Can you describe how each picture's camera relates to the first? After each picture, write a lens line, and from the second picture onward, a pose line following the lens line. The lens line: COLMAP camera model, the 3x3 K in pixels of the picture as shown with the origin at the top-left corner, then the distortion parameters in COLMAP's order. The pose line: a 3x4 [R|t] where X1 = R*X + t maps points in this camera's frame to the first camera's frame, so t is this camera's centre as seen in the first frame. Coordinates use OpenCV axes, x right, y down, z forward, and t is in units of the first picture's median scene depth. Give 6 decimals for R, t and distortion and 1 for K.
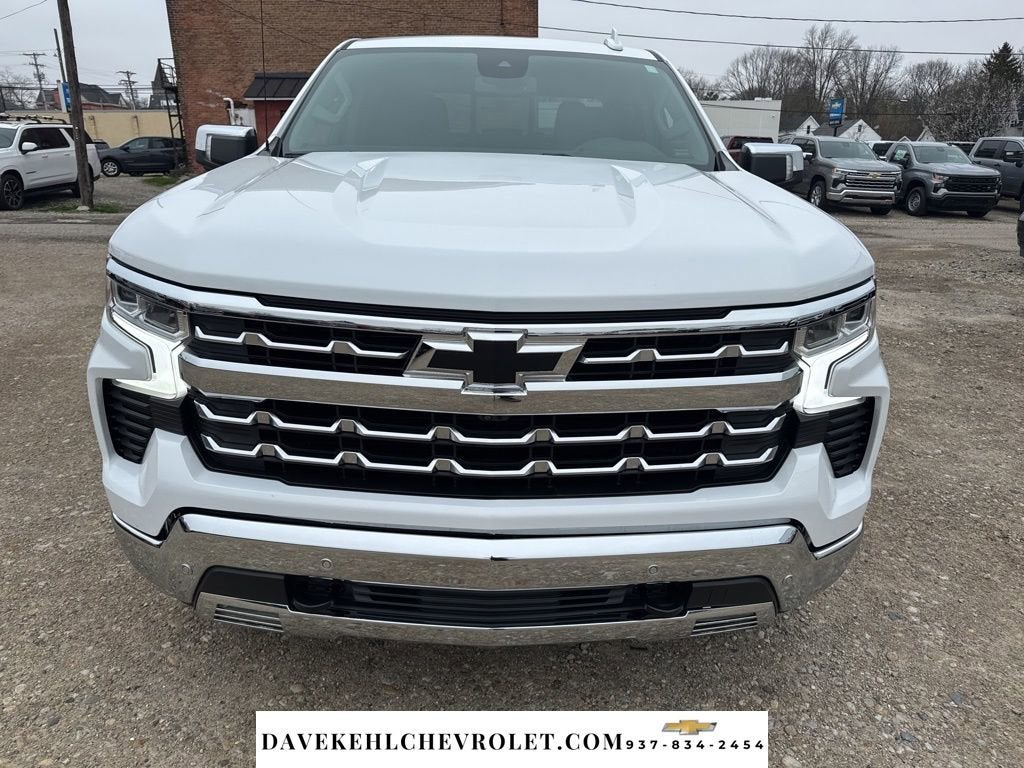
lens RADIAL K [[744.2, 0, 512.0], [0, 744.2, 384.0], [0, 0, 1]] dist [0.035841, -0.055377]
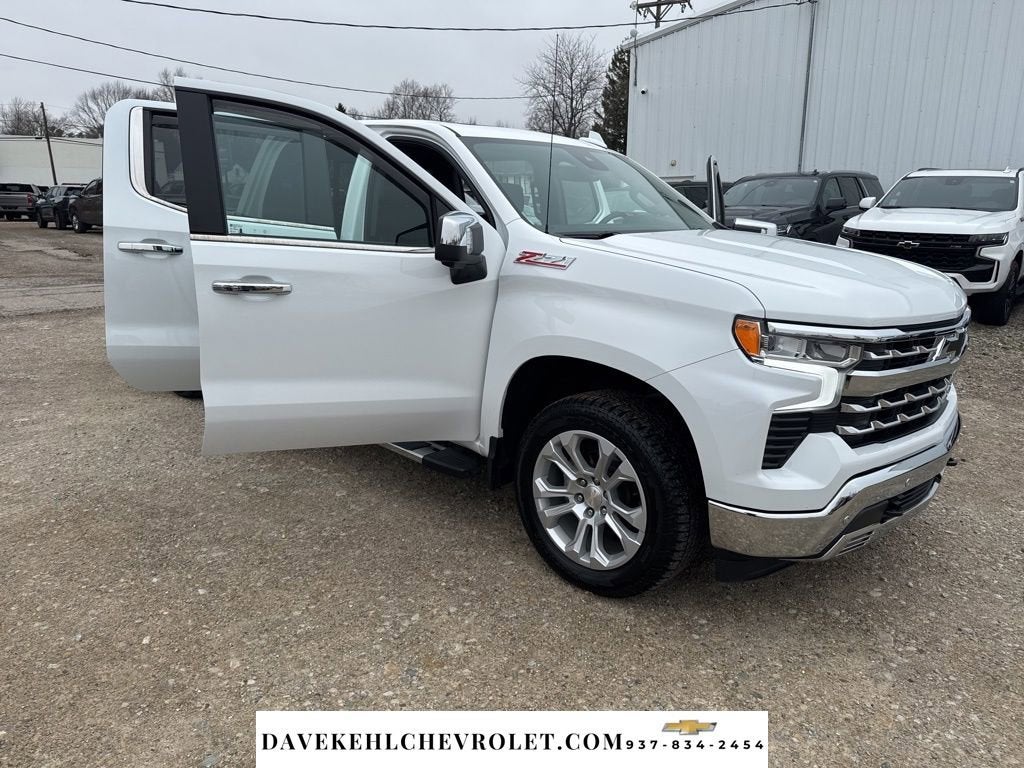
lens RADIAL K [[746.8, 0, 506.8], [0, 746.8, 386.8], [0, 0, 1]] dist [0.041957, -0.062248]
pose [[0.683572, -0.168539, 0.710157, -0.180618], [0.201078, 0.978809, 0.038747, -0.019098], [-0.701638, 0.116310, 0.702976, 0.038110]]
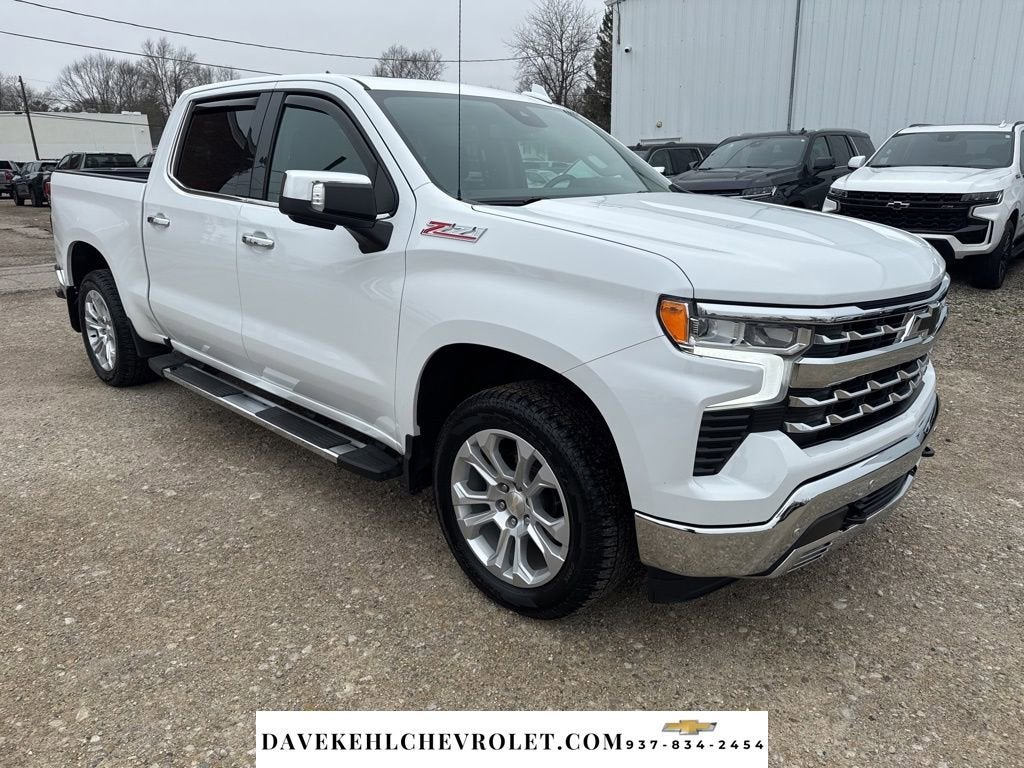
lens RADIAL K [[744.2, 0, 512.0], [0, 744.2, 384.0], [0, 0, 1]] dist [0.035841, -0.055377]
pose [[0.677739, -0.208670, 0.705072, -0.151268], [0.220334, 0.972458, 0.076013, -0.018596], [-0.701515, 0.103835, 0.705050, 0.040653]]
